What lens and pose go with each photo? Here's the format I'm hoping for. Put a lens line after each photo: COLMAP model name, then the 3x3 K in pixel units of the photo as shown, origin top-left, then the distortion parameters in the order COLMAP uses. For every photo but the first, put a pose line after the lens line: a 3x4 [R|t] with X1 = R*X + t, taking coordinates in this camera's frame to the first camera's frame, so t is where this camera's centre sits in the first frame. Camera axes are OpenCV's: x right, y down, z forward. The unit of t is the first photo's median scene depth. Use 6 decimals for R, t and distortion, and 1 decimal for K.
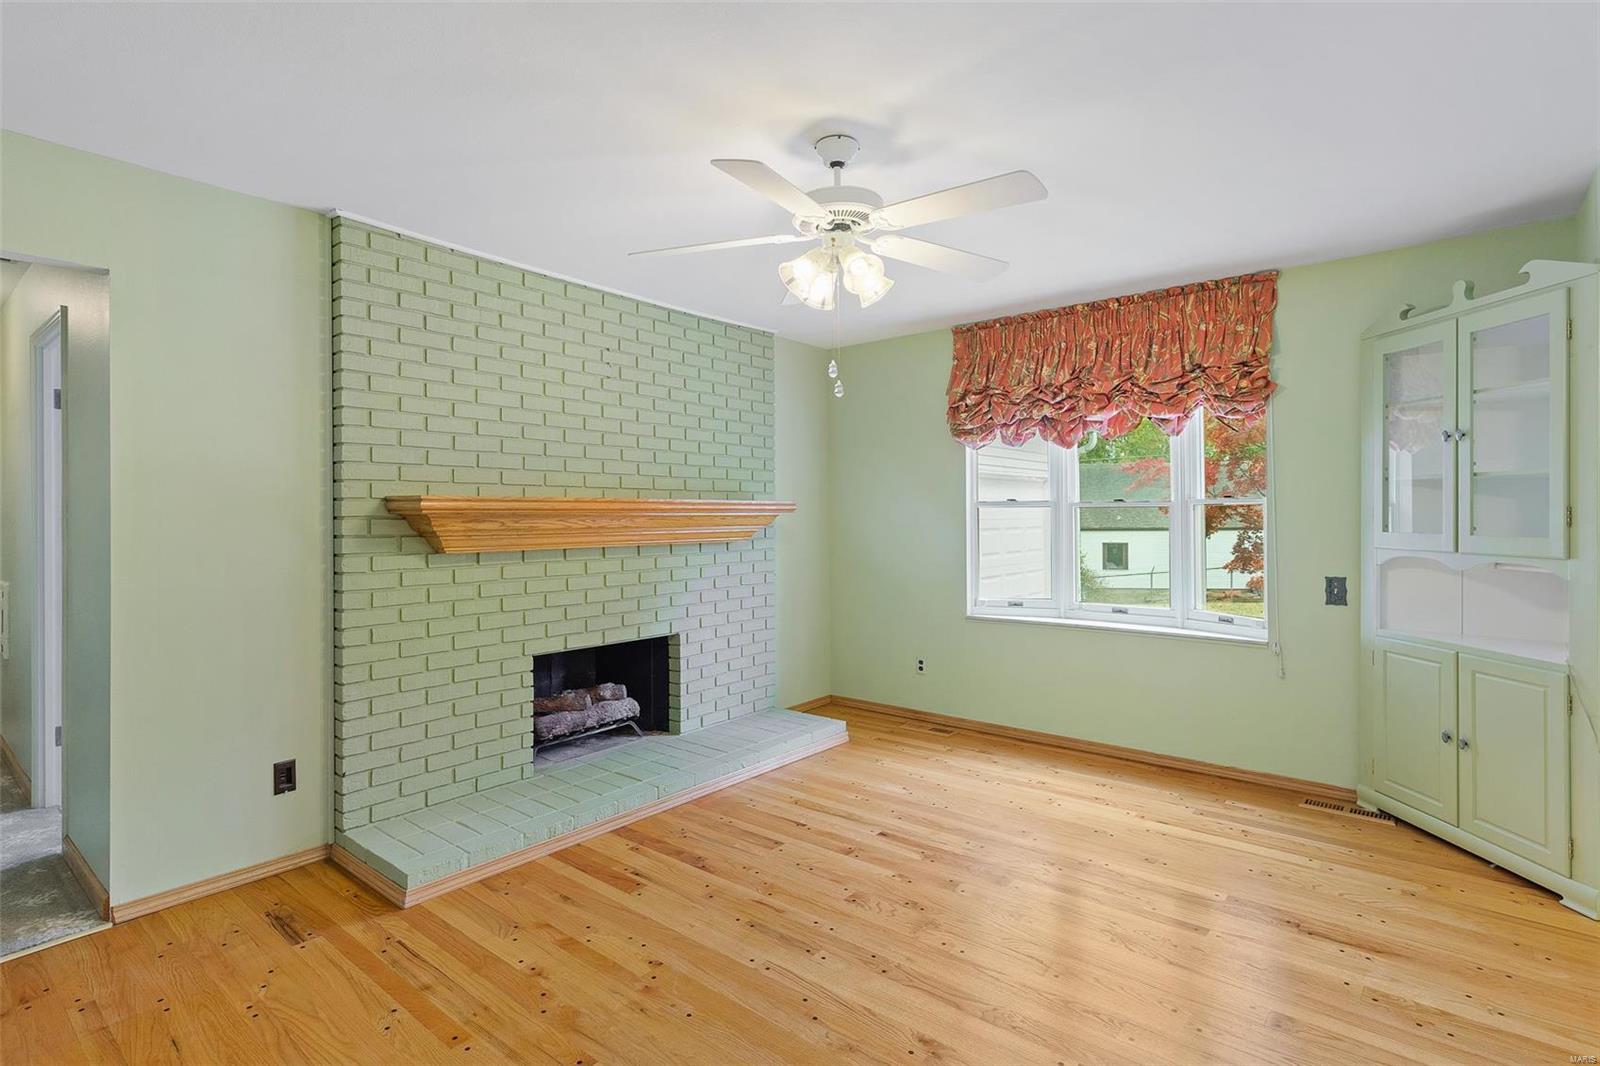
lens RADIAL K [[787.2, 0, 800.4], [0, 787.2, 512.5], [0, 0, 1]] dist [0.001642, 0.000750]
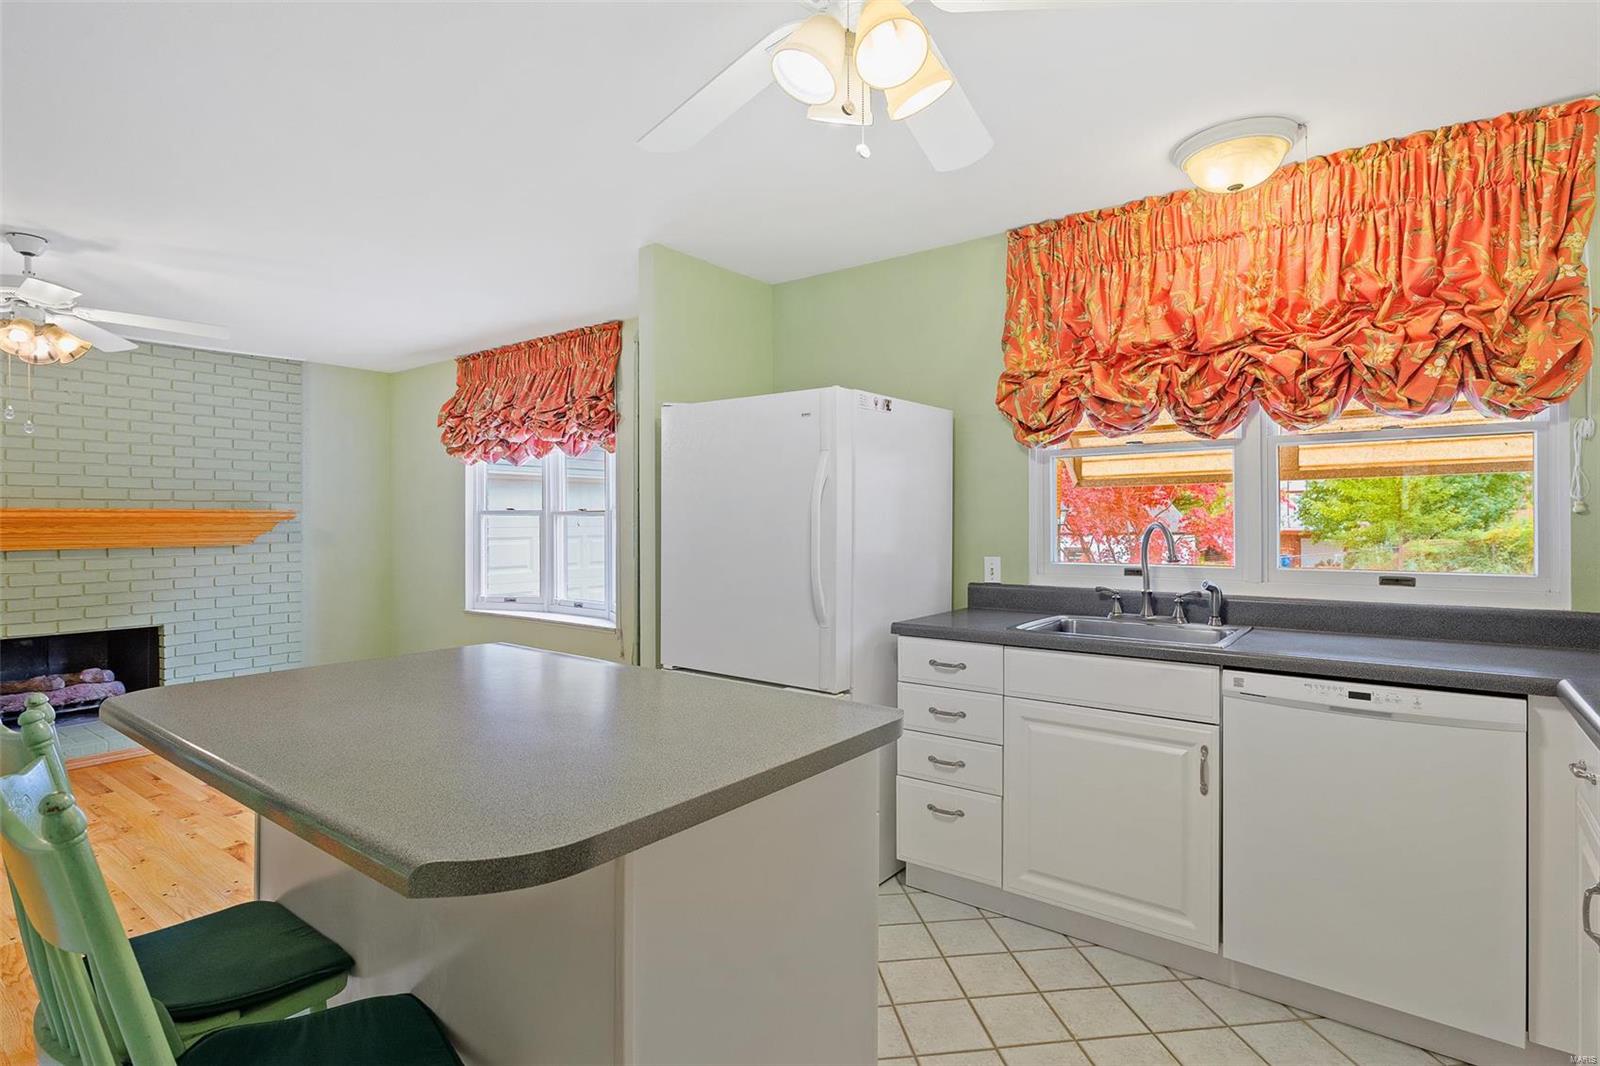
lens RADIAL K [[812.2, 0, 801.8], [0, 812.2, 515.5], [0, 0, 1]] dist [0.000358, 0.000308]
pose [[0.999157, 0.001763, 0.041009, 0.790593], [-0.001726, 0.999998, -0.000926, -0.007579], [-0.041011, 0.000855, 0.999158, -0.242109]]
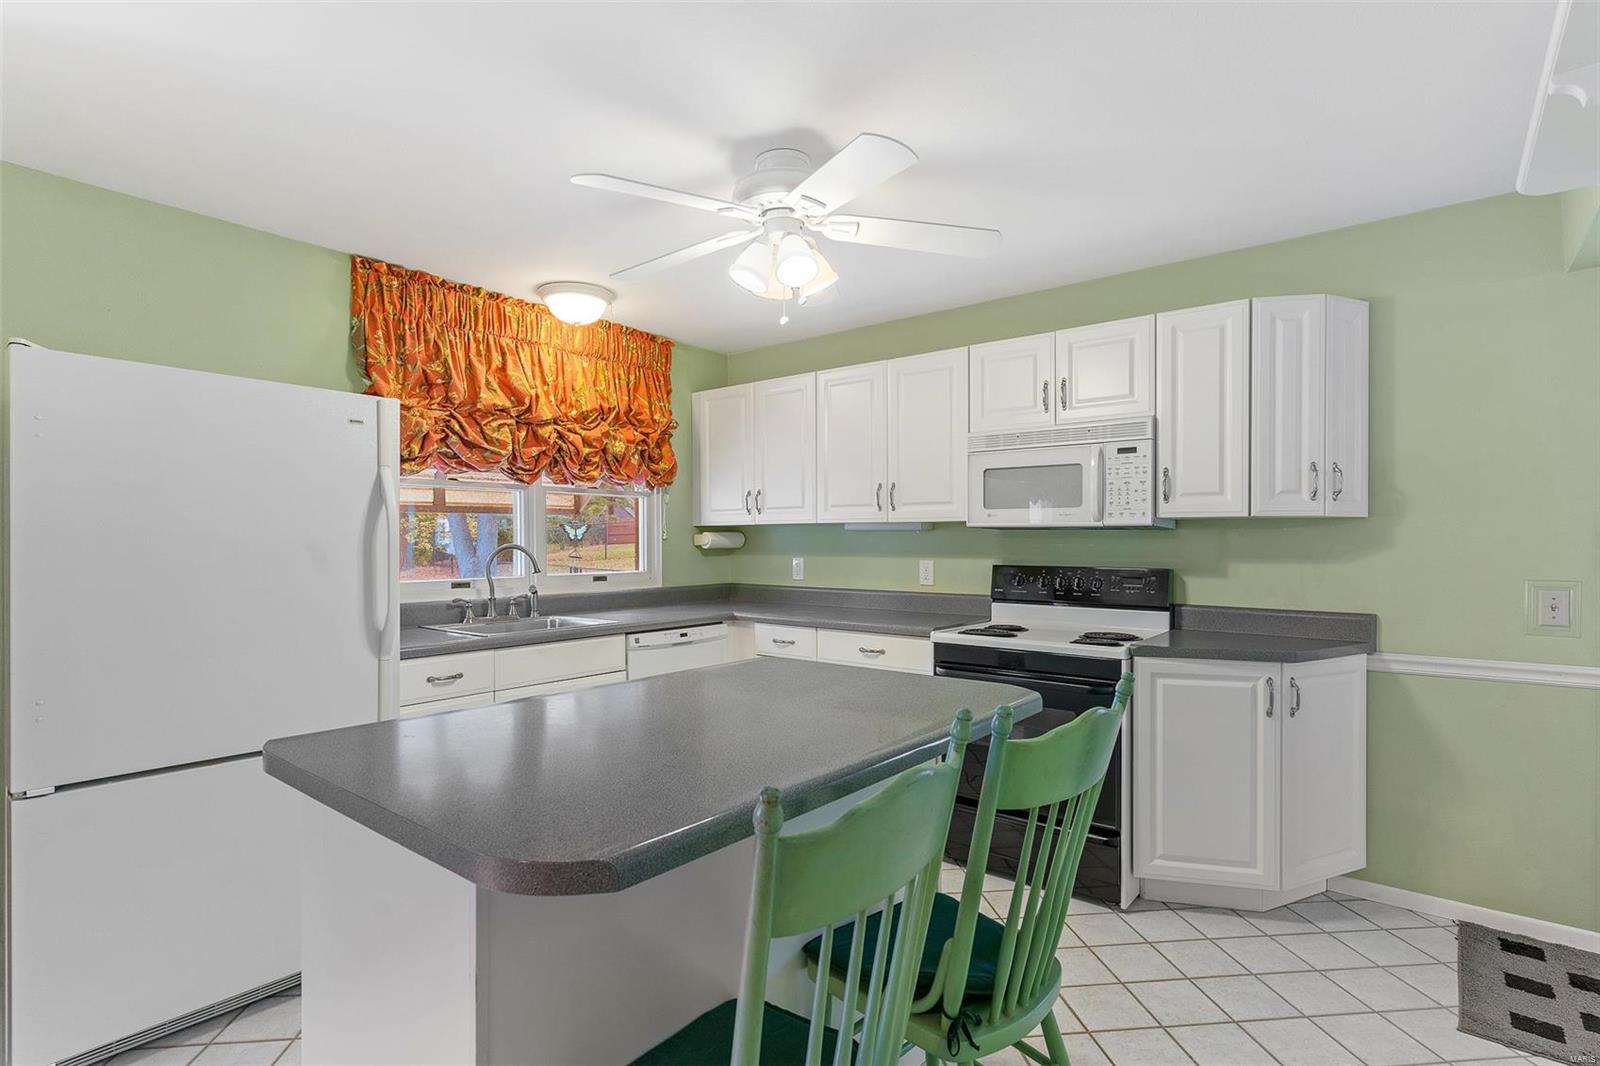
lens RADIAL K [[775.7, 0, 796.4], [0, 775.7, 542.6], [0, 0, 1]] dist [0.002014, 0.000303]
pose [[-0.014396, 0.002504, 0.999893, 0.235583], [-0.002933, 0.999992, -0.002546, -0.003559], [-0.999892, -0.002969, -0.014388, 0.132271]]
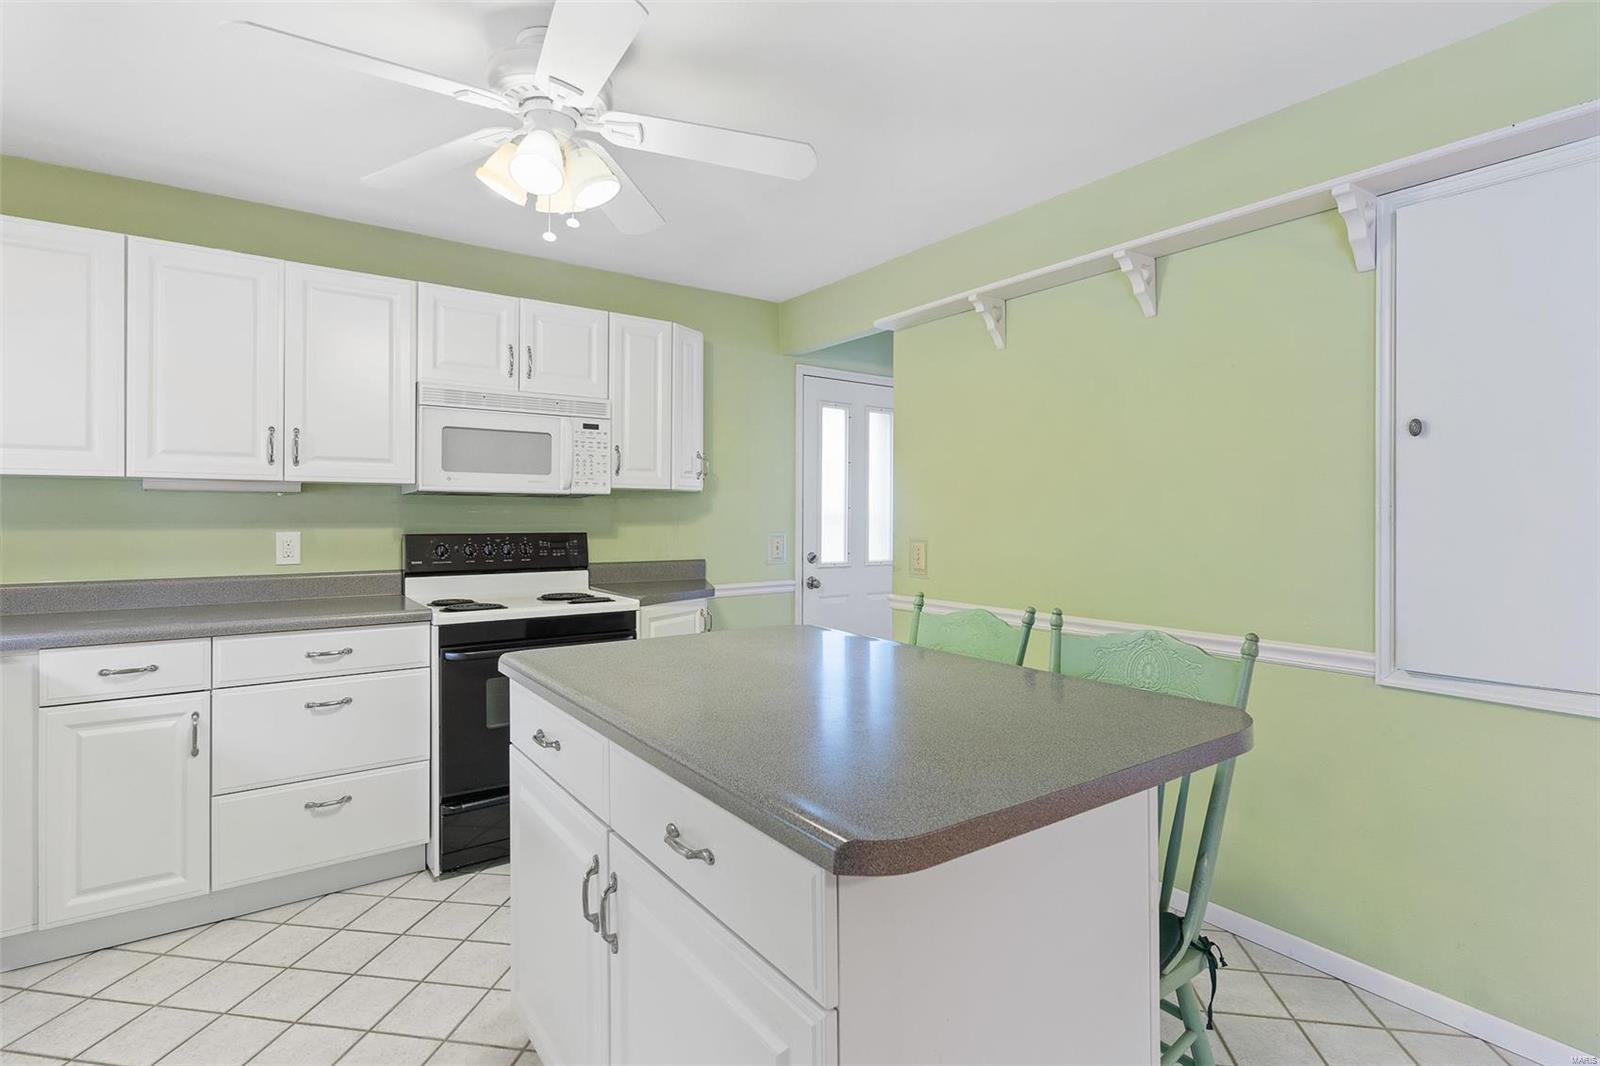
lens RADIAL K [[787.2, 0, 800.4], [0, 787.2, 512.5], [0, 0, 1]] dist [0.001642, 0.000750]
pose [[-0.967806, 0.002616, 0.251684, 0.555930], [0.001644, 0.999990, -0.004072, 0.001090], [-0.251692, -0.003527, -0.967801, 0.577393]]
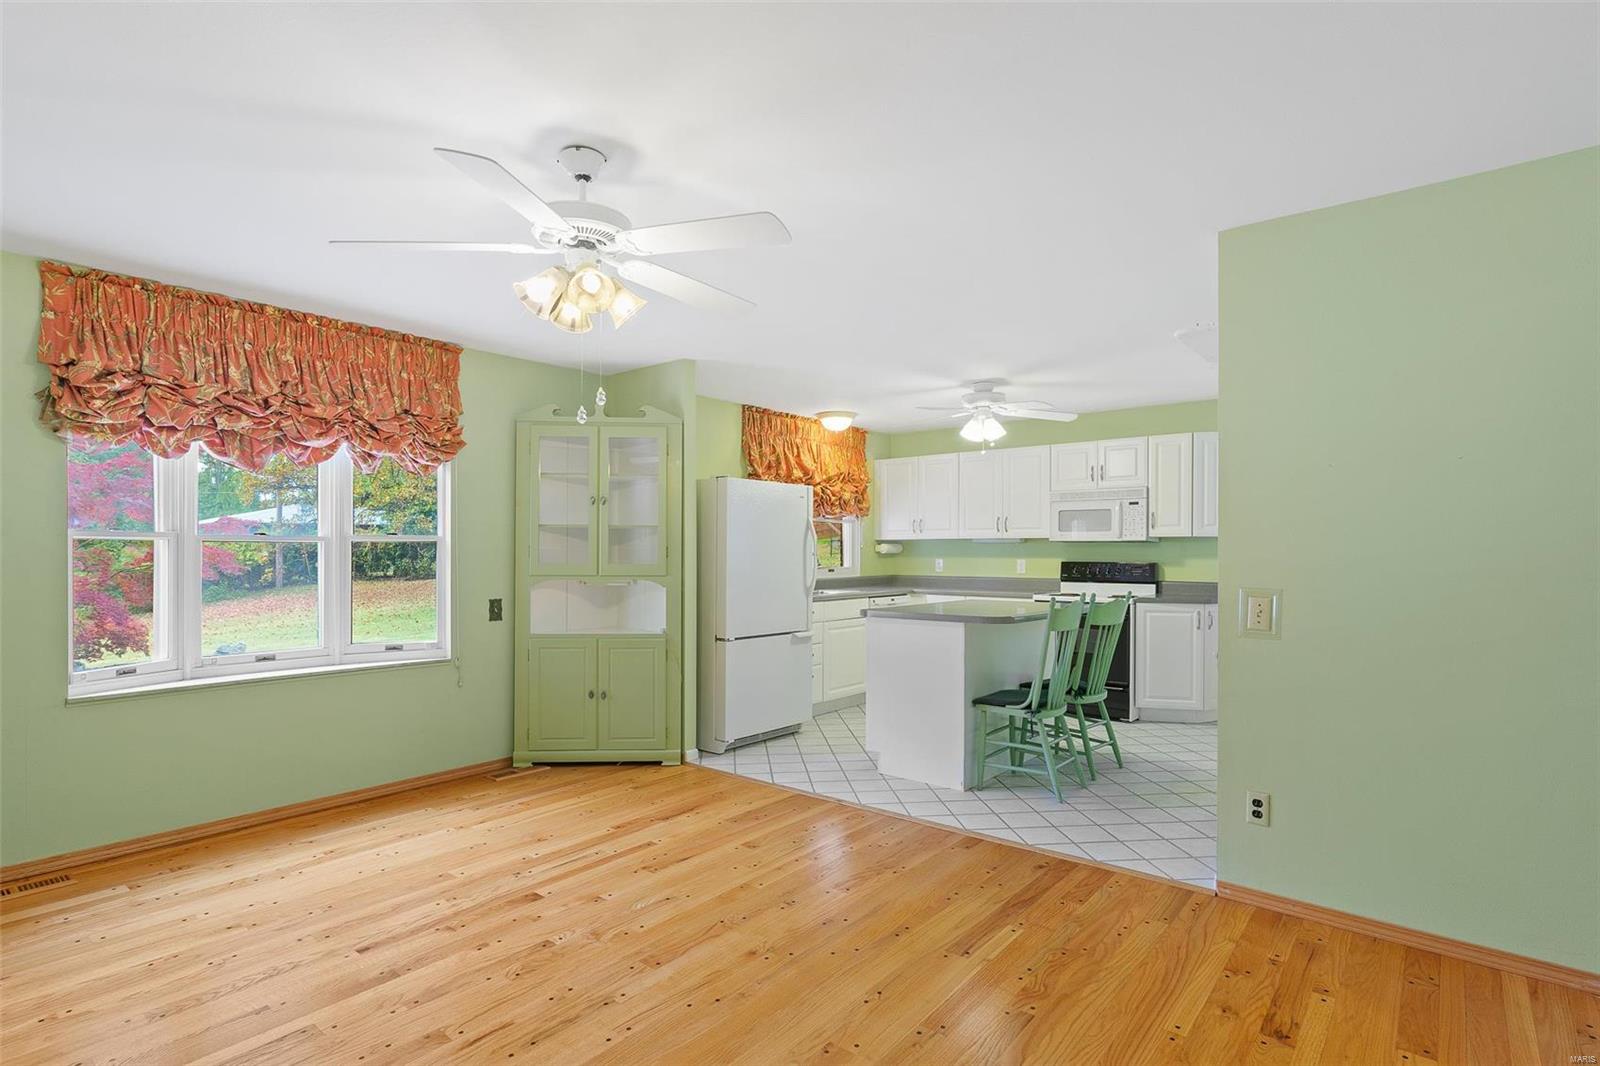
lens RADIAL K [[785.1, 0, 803.5], [0, 785.1, 562.5], [0, 0, 1]] dist [-0.000826, -0.000036]
pose [[-0.005837, -0.008835, 0.999944, -0.560849], [-0.002784, 0.999957, 0.008819, 0.008348], [-0.999979, -0.002733, -0.005861, 0.460763]]
